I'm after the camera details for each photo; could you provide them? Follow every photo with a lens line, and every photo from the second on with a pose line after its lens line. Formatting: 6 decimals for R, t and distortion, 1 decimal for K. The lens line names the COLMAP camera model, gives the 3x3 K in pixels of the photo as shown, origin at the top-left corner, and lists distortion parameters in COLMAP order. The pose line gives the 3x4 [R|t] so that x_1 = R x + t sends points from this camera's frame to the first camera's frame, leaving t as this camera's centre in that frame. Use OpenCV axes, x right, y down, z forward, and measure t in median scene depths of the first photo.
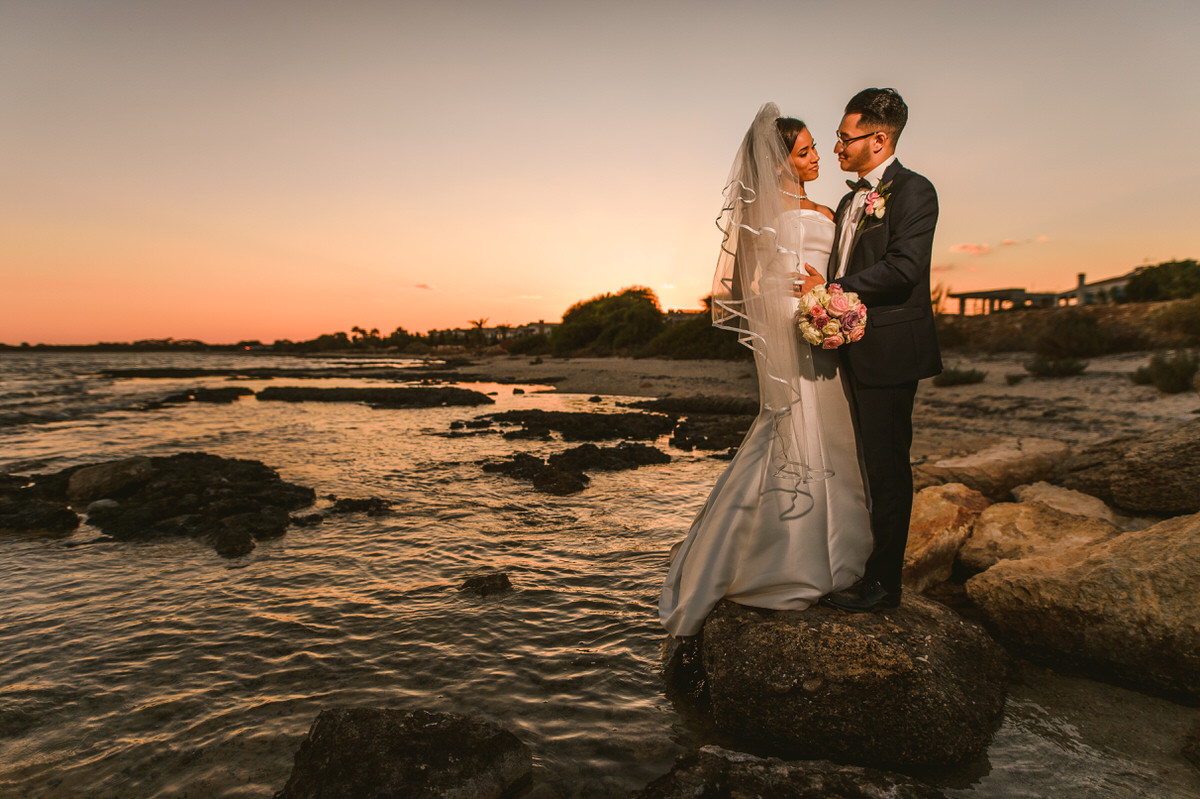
lens RADIAL K [[698.6, 0, 600.0], [0, 698.6, 399.5], [0, 0, 1]] dist [0.003353, 0.000300]
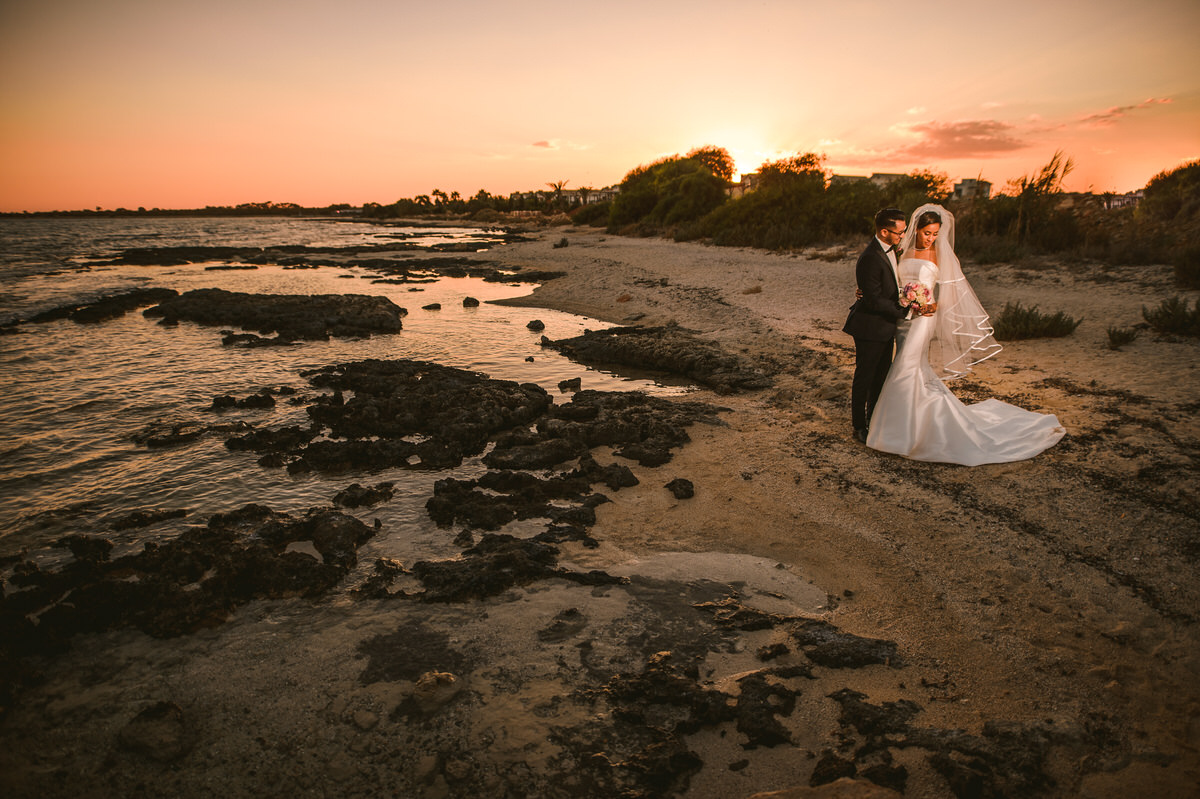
lens RADIAL K [[714.6, 0, 600.0], [0, 714.6, 399.5], [0, 0, 1]] dist [-0.022026, 0.000114]
pose [[0.991205, 0.034545, -0.127744, 0.262306], [-0.010311, 0.982552, 0.185704, -0.103623], [0.131930, -0.182753, 0.974267, 0.389033]]
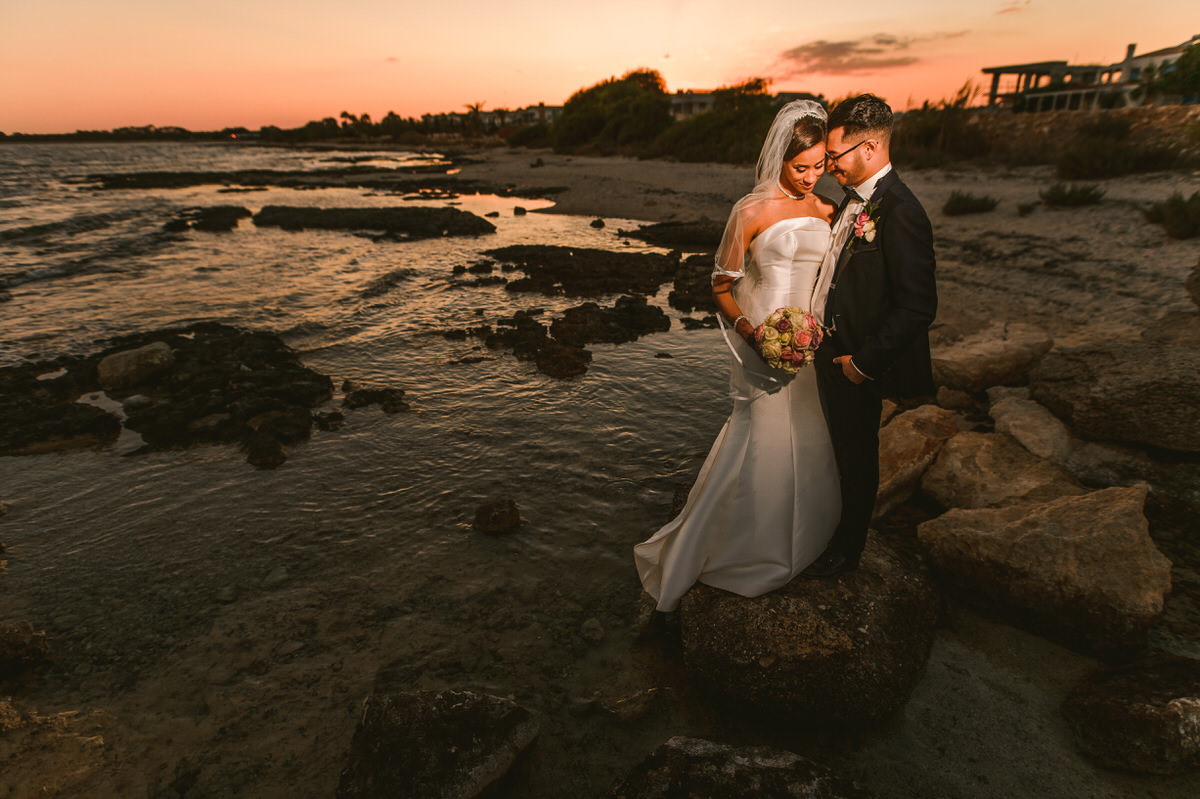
lens RADIAL K [[689.7, 0, 600.0], [0, 689.7, 399.5], [0, 0, 1]] dist [0.003428, -0.000012]
pose [[0.999935, -0.006986, -0.009018, 0.005307], [0.009324, 0.955947, 0.293390, -0.076152], [0.006571, -0.293455, 0.955950, -0.003541]]
